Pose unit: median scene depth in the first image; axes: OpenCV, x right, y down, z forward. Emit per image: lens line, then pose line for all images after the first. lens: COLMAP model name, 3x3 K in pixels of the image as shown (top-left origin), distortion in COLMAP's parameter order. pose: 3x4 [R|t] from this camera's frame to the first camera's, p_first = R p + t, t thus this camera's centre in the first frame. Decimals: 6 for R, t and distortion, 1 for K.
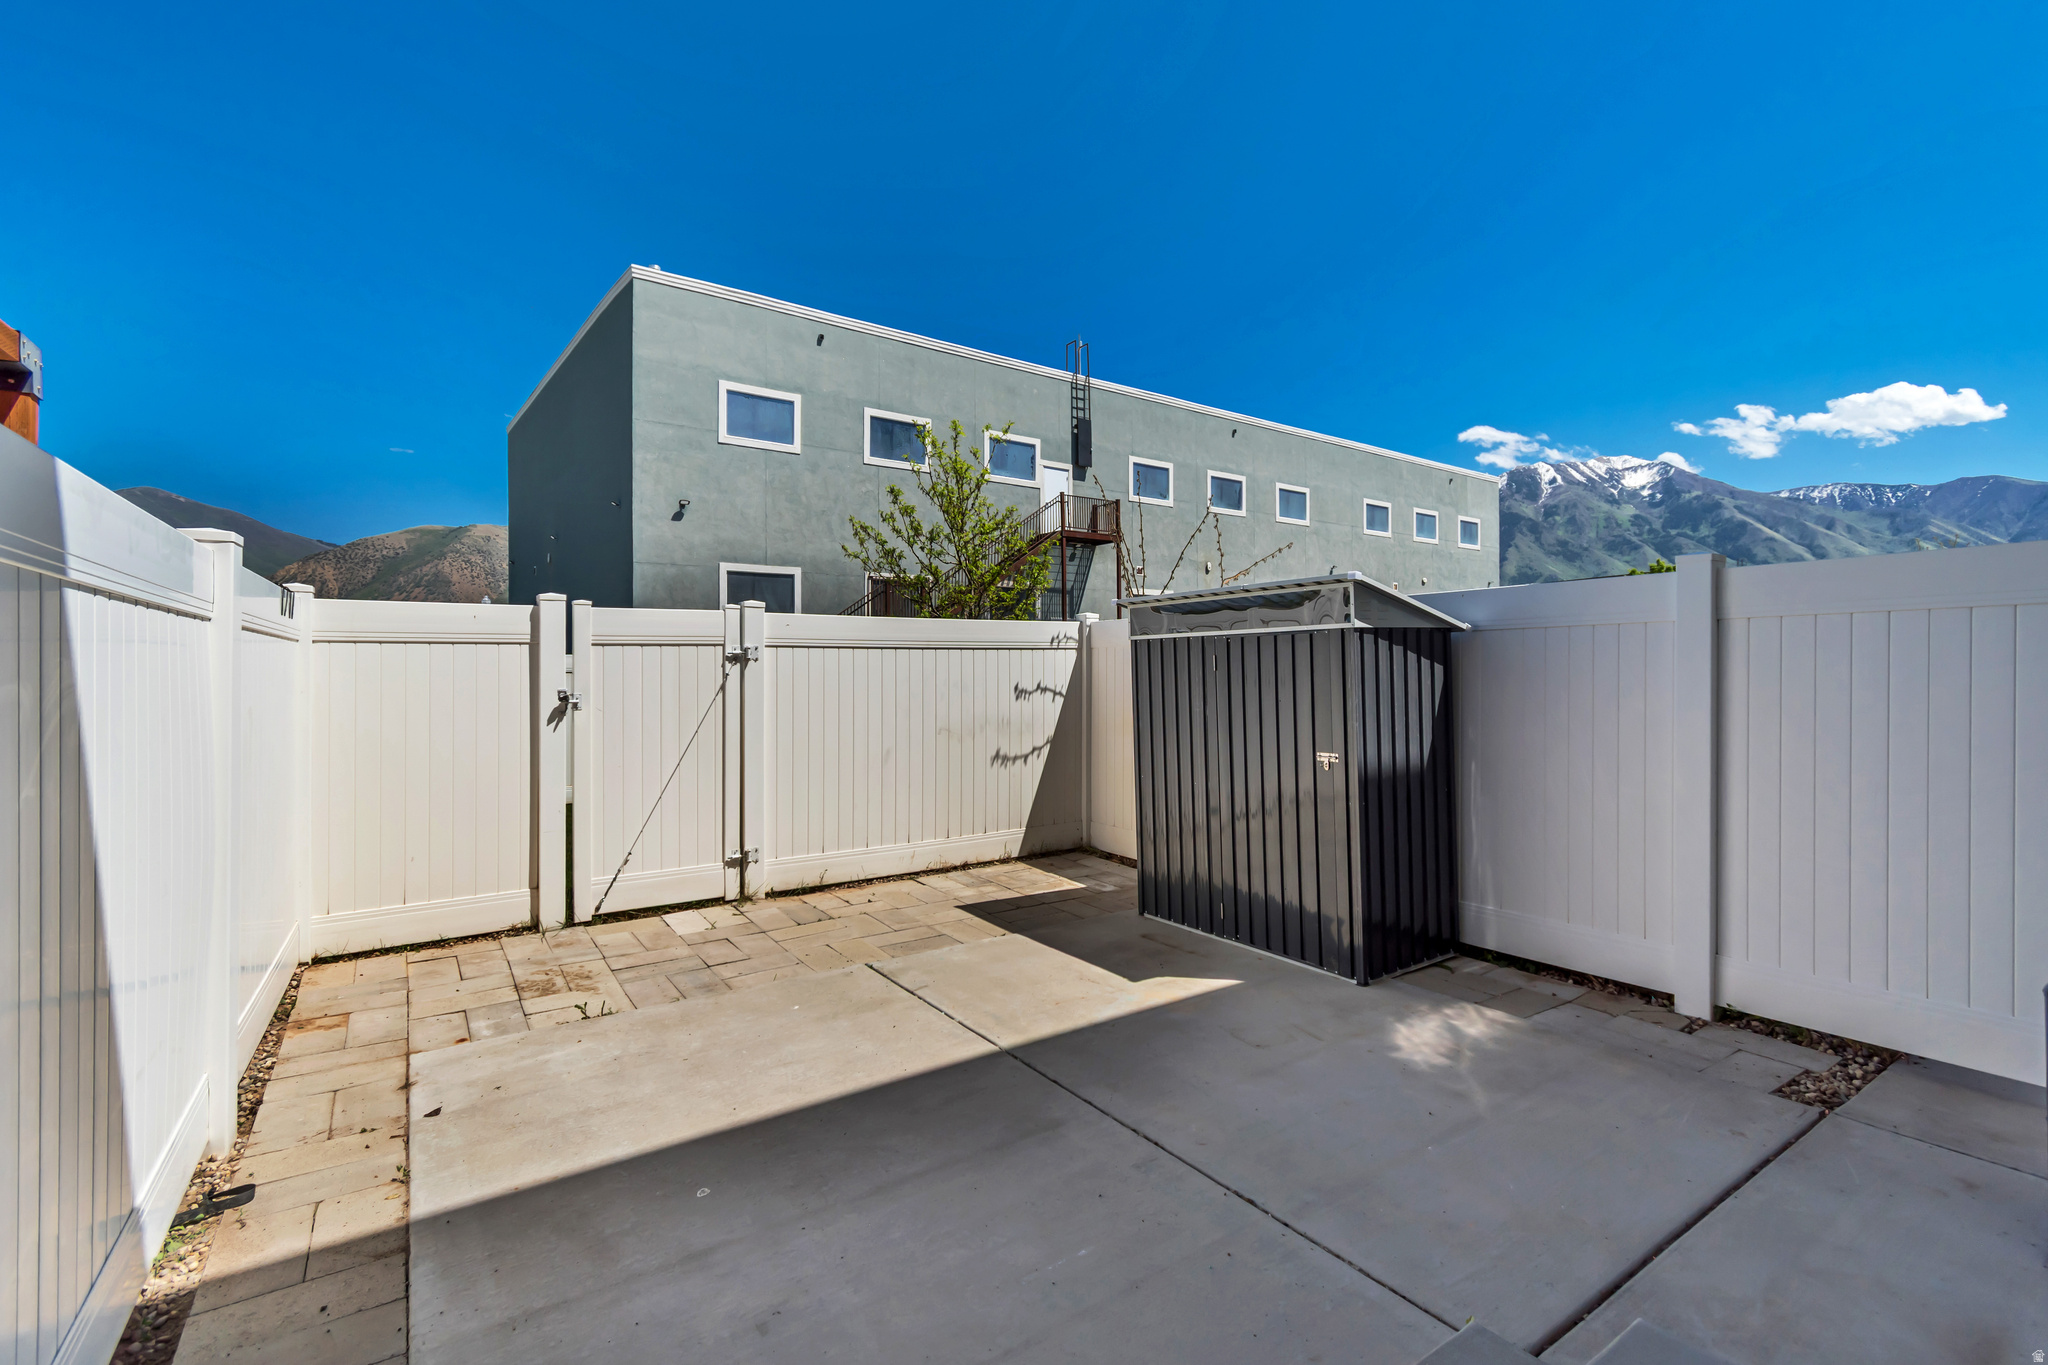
lens RADIAL K [[913.3, 0, 1018.2], [0, 913.3, 677.4], [0, 0, 1]] dist [0.001985, -0.000514]
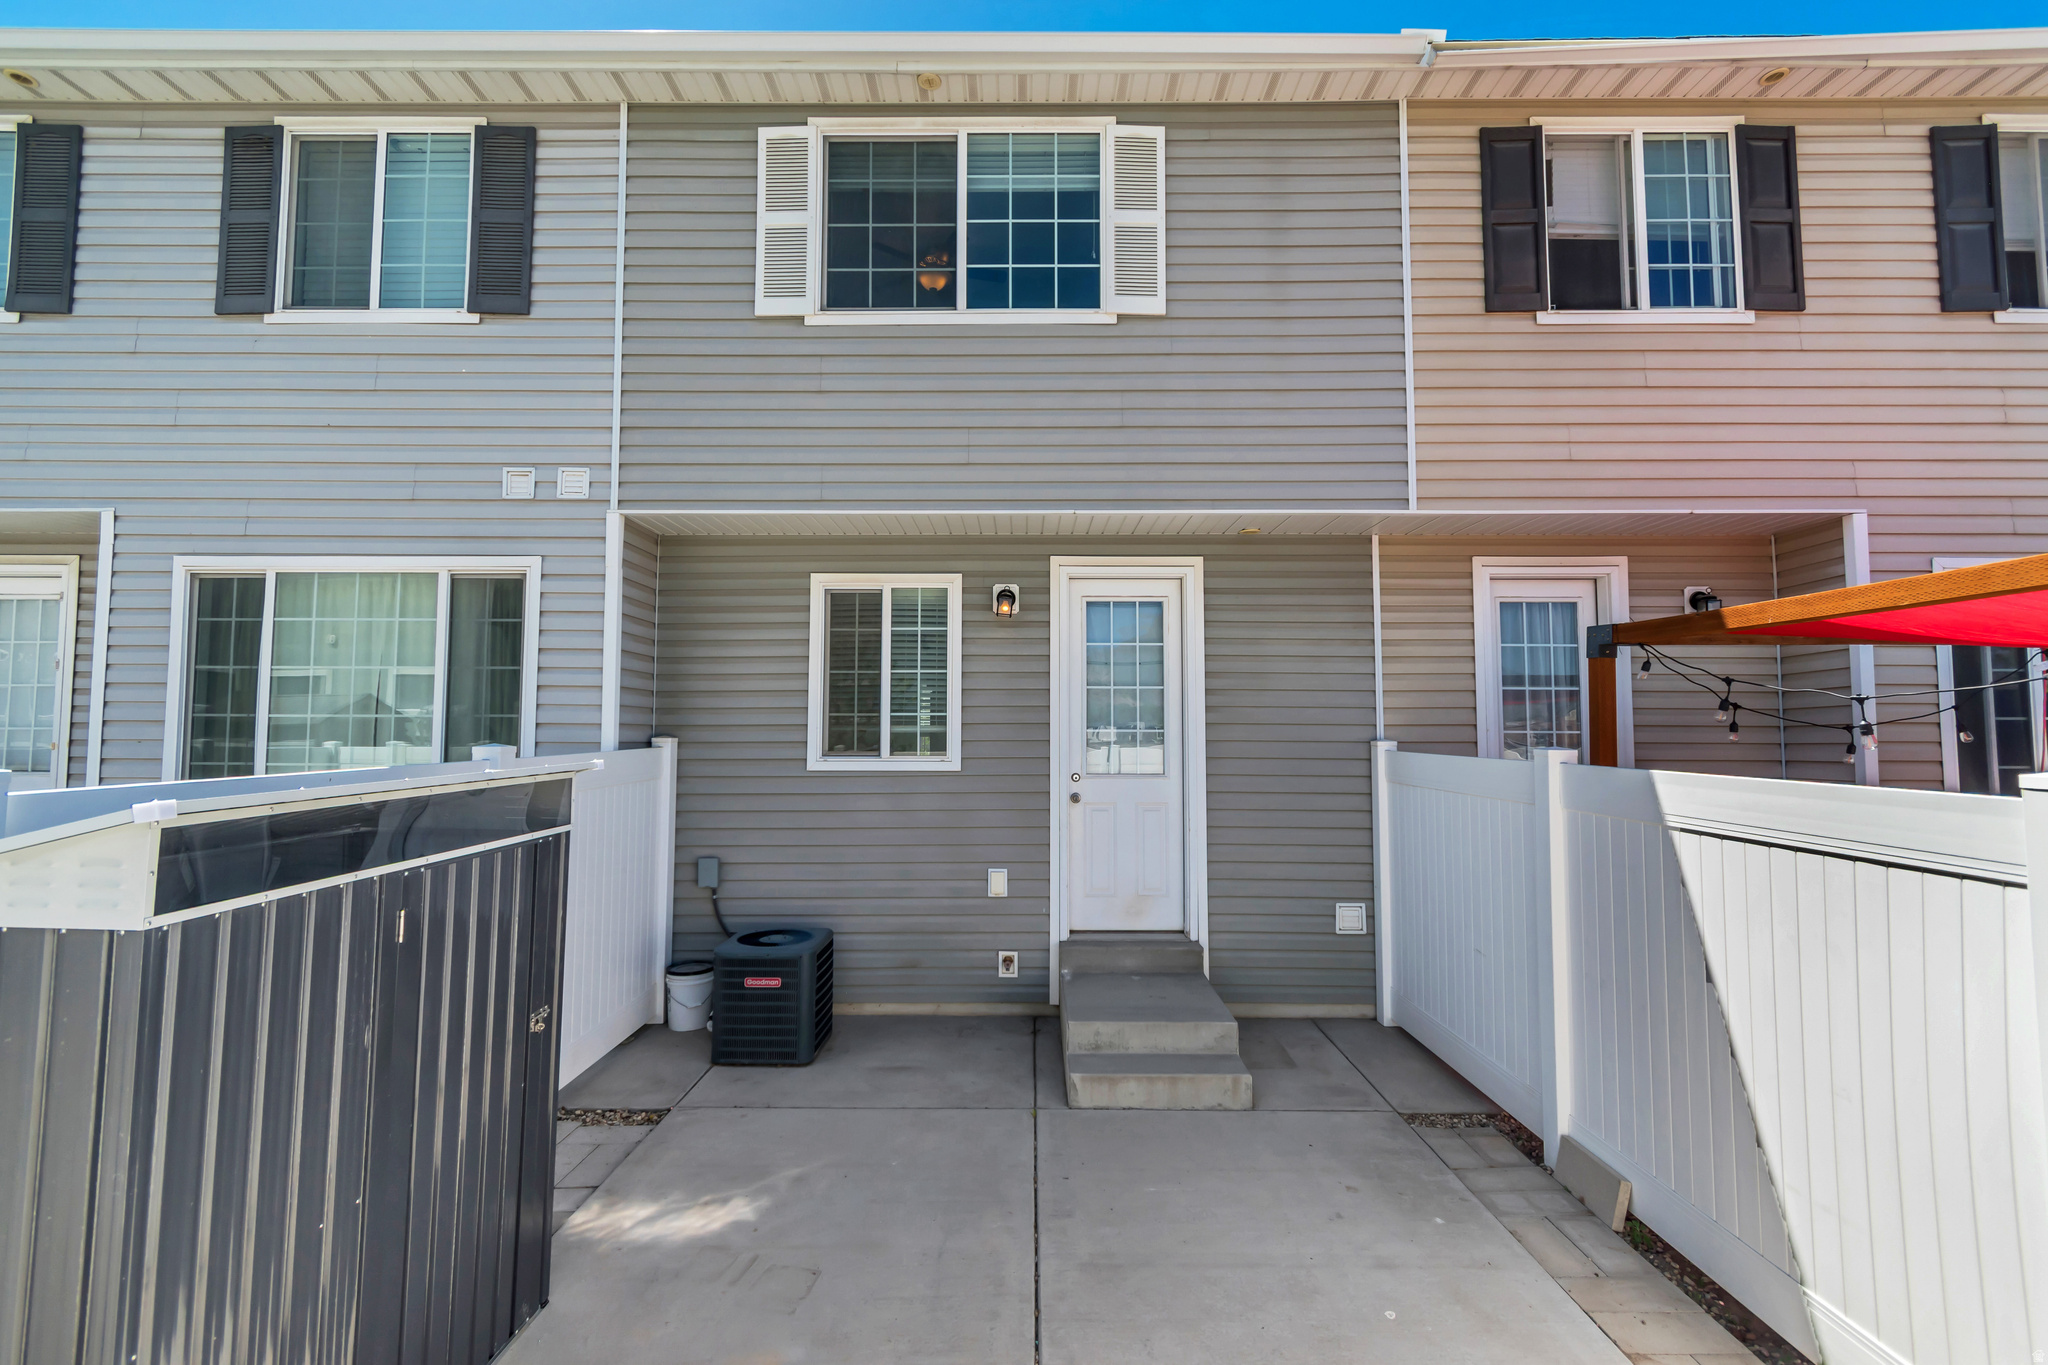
lens RADIAL K [[913.3, 0, 1018.2], [0, 913.3, 677.4], [0, 0, 1]] dist [0.001985, -0.000514]
pose [[-0.828380, 0.028519, 0.559441, -0.465404], [0.003421, 0.998942, -0.045857, -0.171982], [-0.560157, -0.036073, -0.827601, 1.729369]]
